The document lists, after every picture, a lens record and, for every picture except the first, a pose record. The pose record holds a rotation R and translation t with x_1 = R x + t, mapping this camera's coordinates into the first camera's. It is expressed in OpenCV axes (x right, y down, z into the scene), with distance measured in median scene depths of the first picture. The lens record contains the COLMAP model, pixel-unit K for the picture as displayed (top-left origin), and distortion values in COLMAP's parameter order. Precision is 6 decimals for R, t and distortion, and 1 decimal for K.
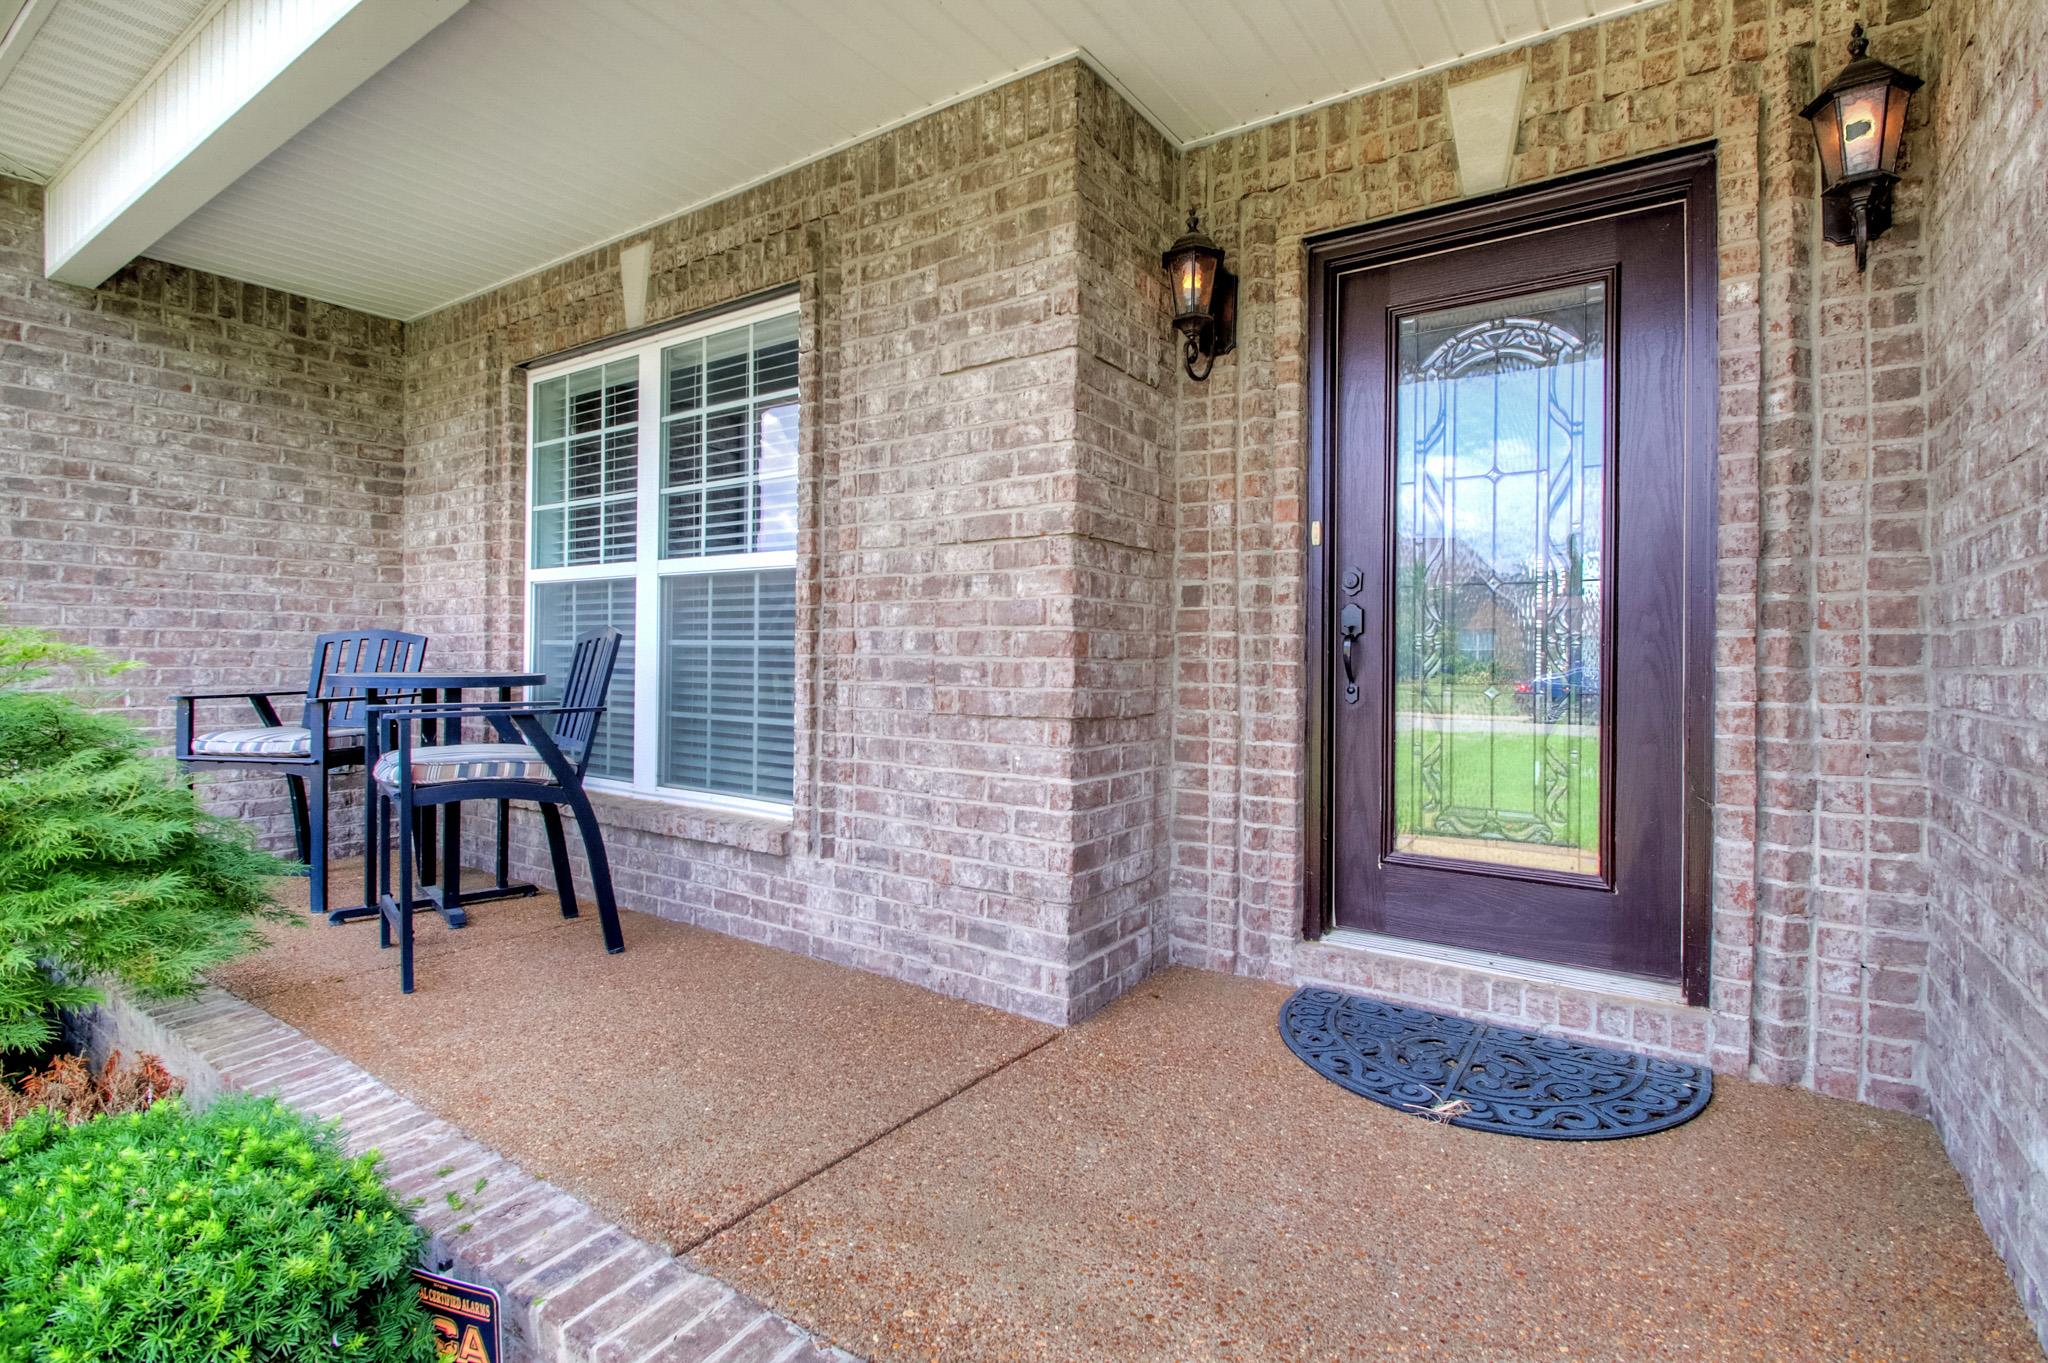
lens RADIAL K [[972.0, 0, 1027.1], [0, 972.0, 650.7], [0, 0, 1]] dist [-0.000567, 0.000013]
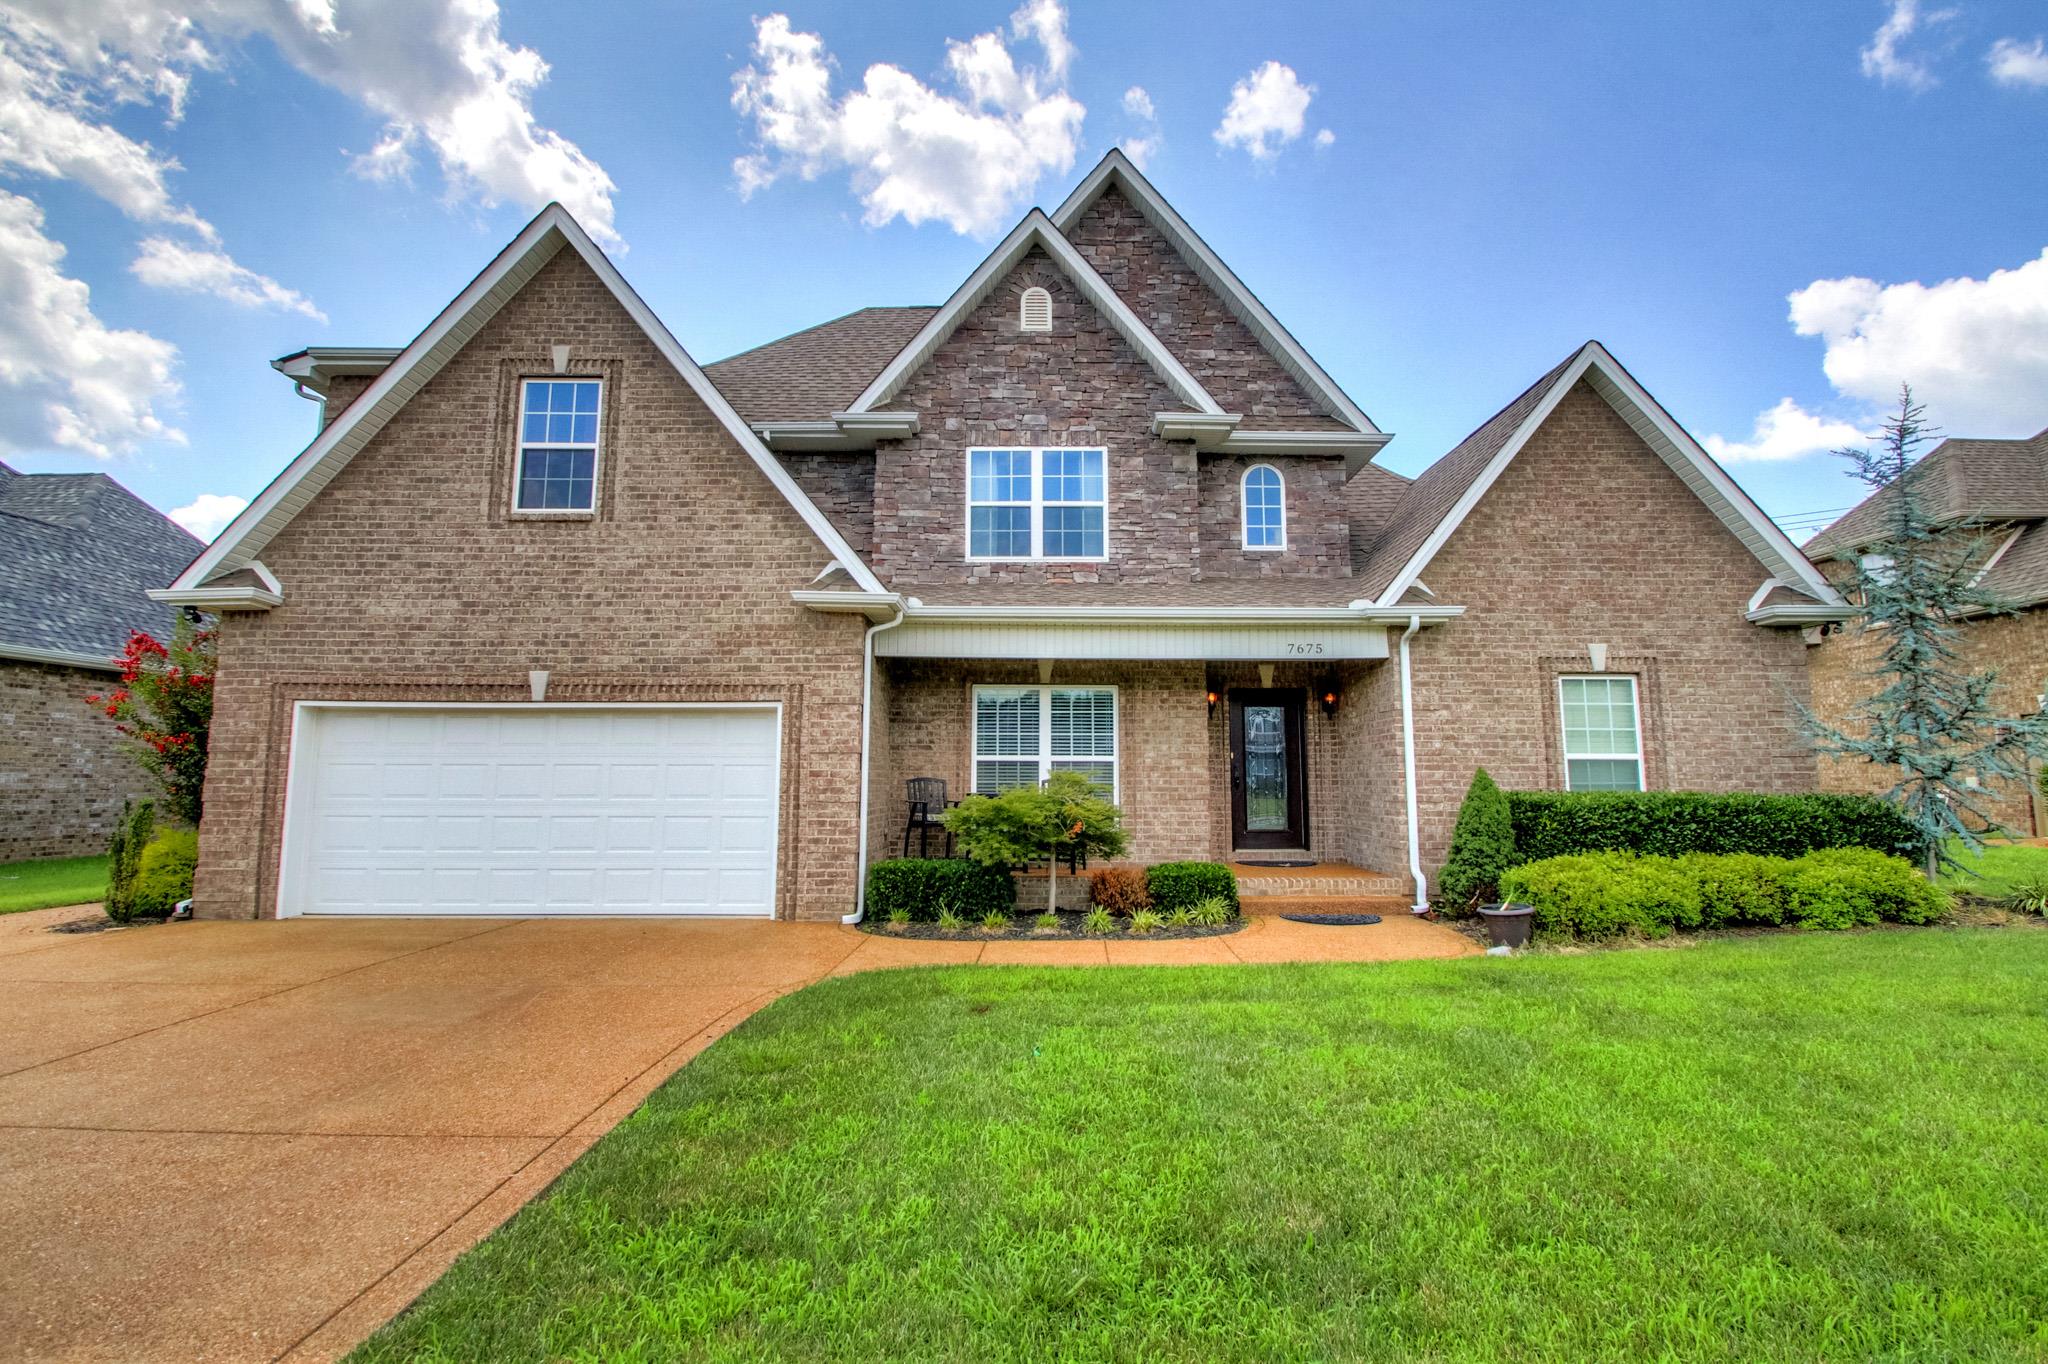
lens RADIAL K [[972.0, 0, 1027.1], [0, 972.0, 651.2], [0, 0, 1]] dist [-0.000567, 0.000013]
pose [[0.820790, 0.065948, 0.567410, -3.010439], [0.008385, 0.991815, -0.127404, -0.039494], [-0.571168, 0.109330, 0.813519, -2.104024]]
